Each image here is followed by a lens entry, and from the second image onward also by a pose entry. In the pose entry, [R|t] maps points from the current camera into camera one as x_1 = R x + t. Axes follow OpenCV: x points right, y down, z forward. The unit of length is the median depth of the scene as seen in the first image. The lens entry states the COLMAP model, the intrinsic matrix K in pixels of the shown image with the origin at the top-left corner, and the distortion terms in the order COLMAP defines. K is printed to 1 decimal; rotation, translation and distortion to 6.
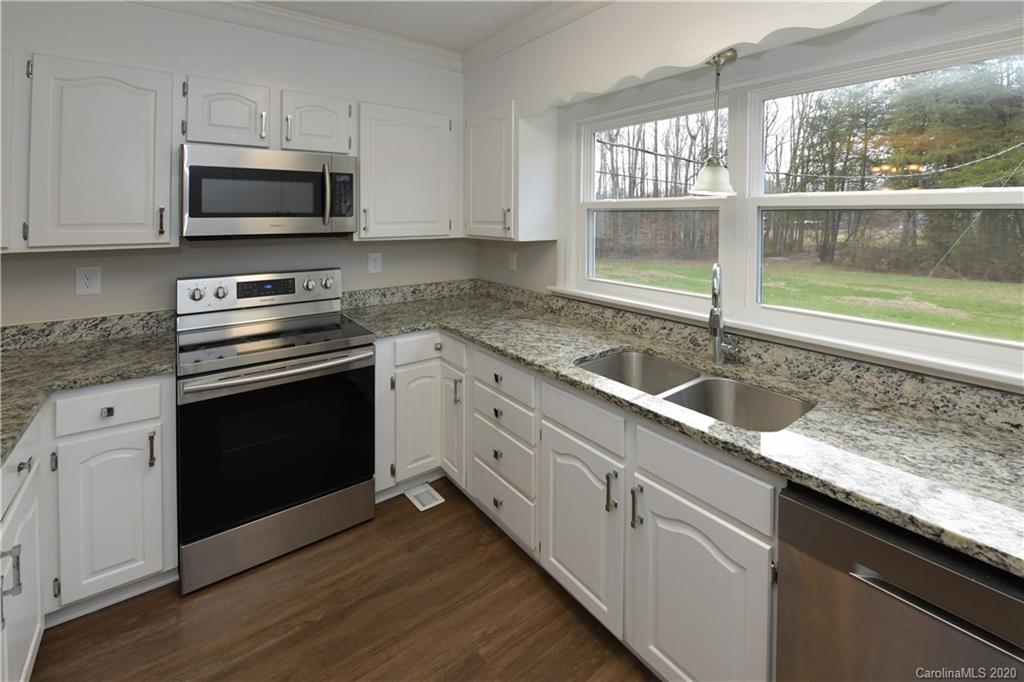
lens RADIAL K [[435.9, 0, 516.4], [0, 435.9, 222.9], [0, 0, 1]] dist [-0.016352, -0.001297]
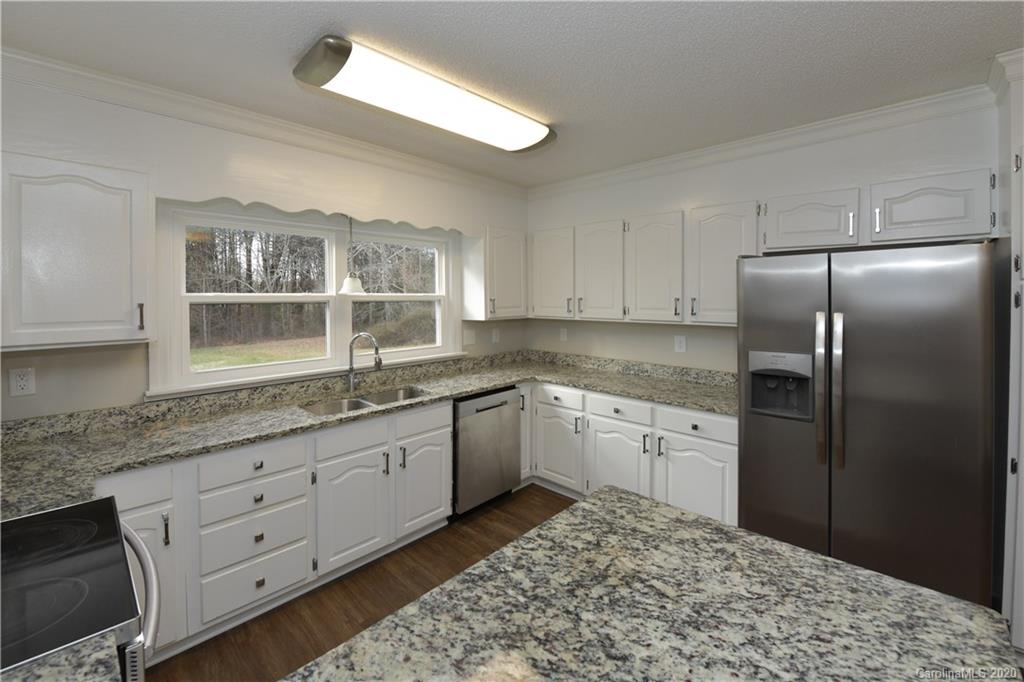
lens RADIAL K [[435.9, 0, 515.8], [0, 435.9, 306.3], [0, 0, 1]] dist [-0.016352, -0.001297]
pose [[-0.150137, -0.024471, 0.988362, -1.017431], [0.022185, 0.999359, 0.028113, -0.037510], [-0.988416, 0.026148, -0.149498, 0.464529]]
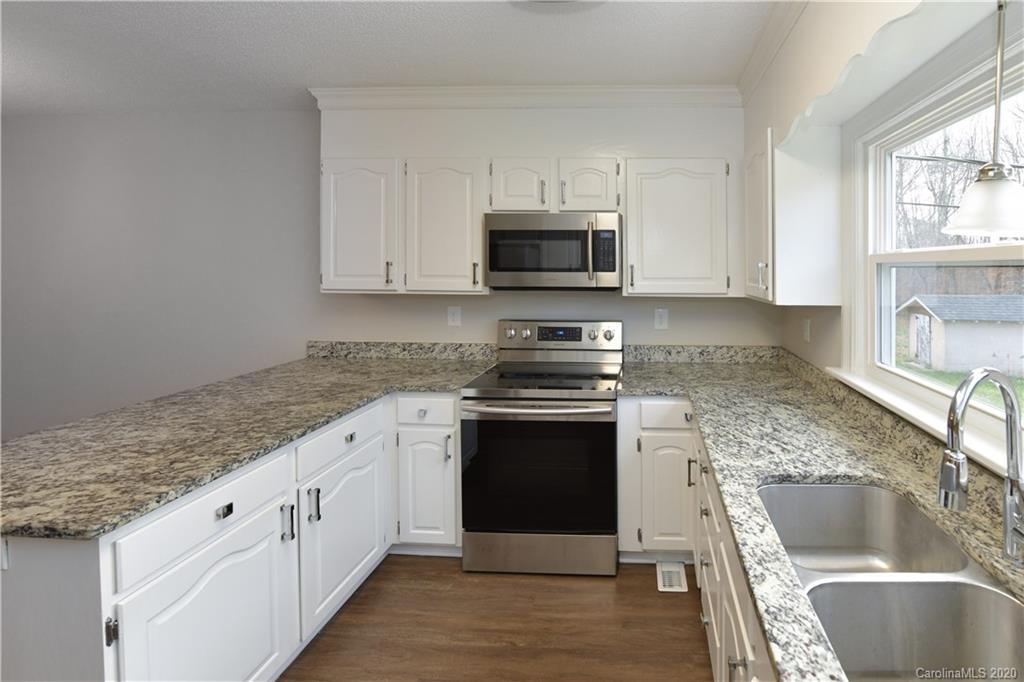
lens RADIAL K [[435.9, 0, 630.0], [0, 435.9, 274.2], [0, 0, 1]] dist [-0.016352, -0.001297]
pose [[0.780268, 0.010695, -0.625354, 0.309160], [-0.017670, 0.999832, -0.004948, -0.005003], [0.625195, 0.014911, 0.780326, 0.234048]]
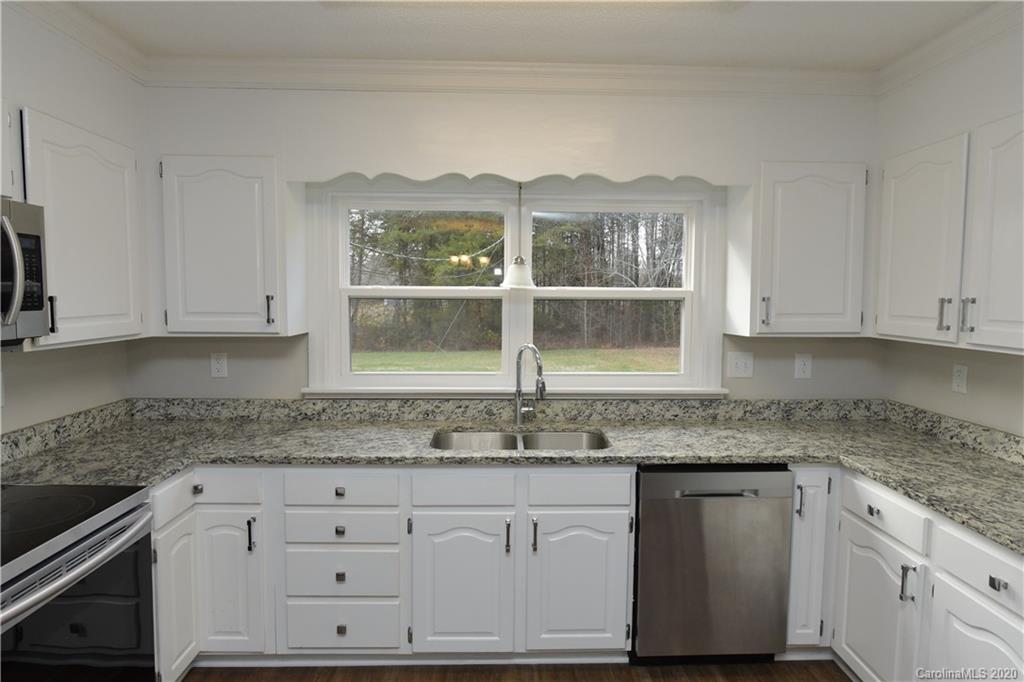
lens RADIAL K [[575.2, 0, 498.2], [0, 575.2, 334.2], [0, 0, 1]] dist [-0.007911, -0.002184]
pose [[0.607719, -0.055425, 0.792215, -0.659569], [0.010388, 0.998031, 0.061855, -0.026428], [-0.794084, -0.029360, 0.607099, 0.041227]]
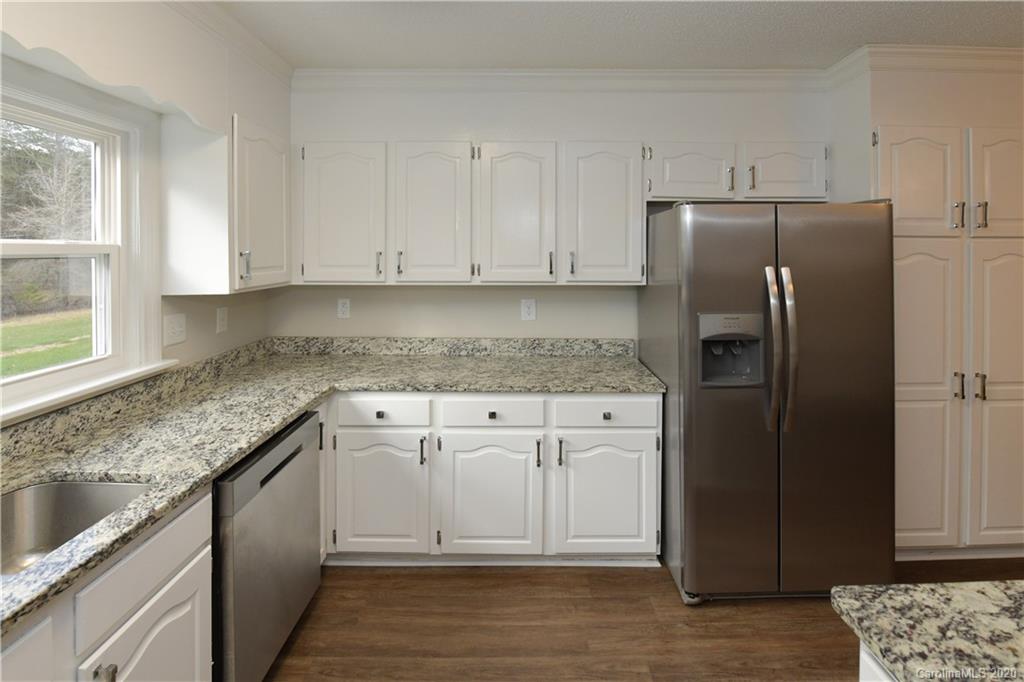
lens RADIAL K [[463.9, 0, 530.4], [0, 463.9, 251.9], [0, 0, 1]] dist [-0.013943, -0.002638]
pose [[-0.797885, -0.005160, 0.602787, -0.408822], [0.007546, 0.999799, 0.018548, -0.034787], [-0.602762, 0.019348, -0.797686, 0.688705]]
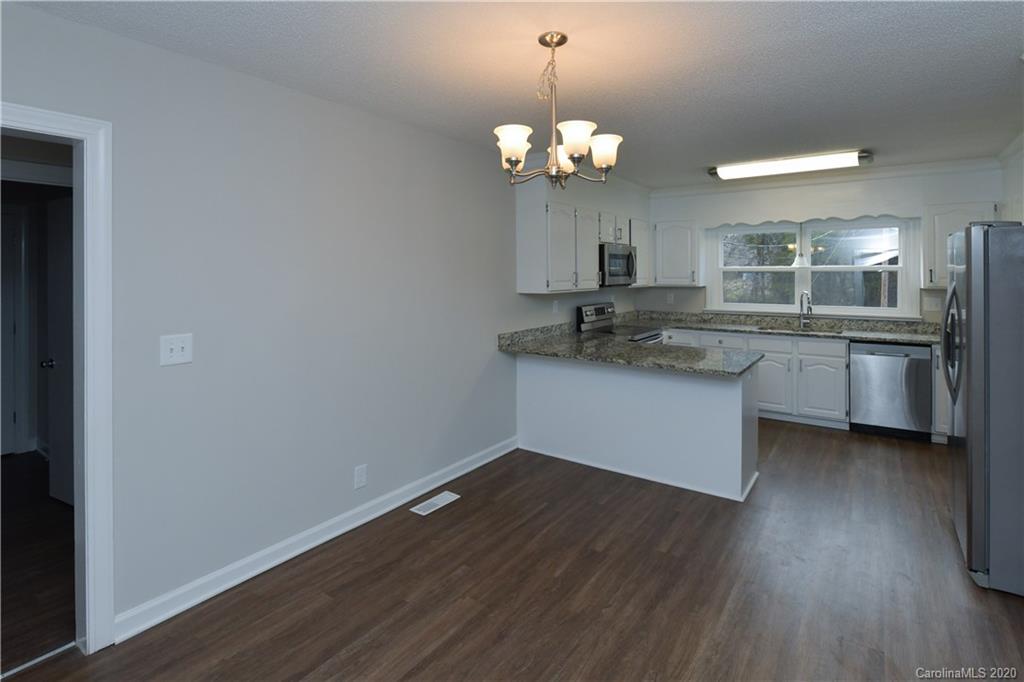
lens RADIAL K [[472.7, 0, 534.6], [0, 472.7, 279.7], [0, 0, 1]] dist [-0.014126, 0.000618]
pose [[0.954239, -0.010157, 0.298871, -1.582690], [0.010202, 0.999947, 0.001411, -0.002505], [-0.298870, 0.001702, 0.954292, -1.044812]]
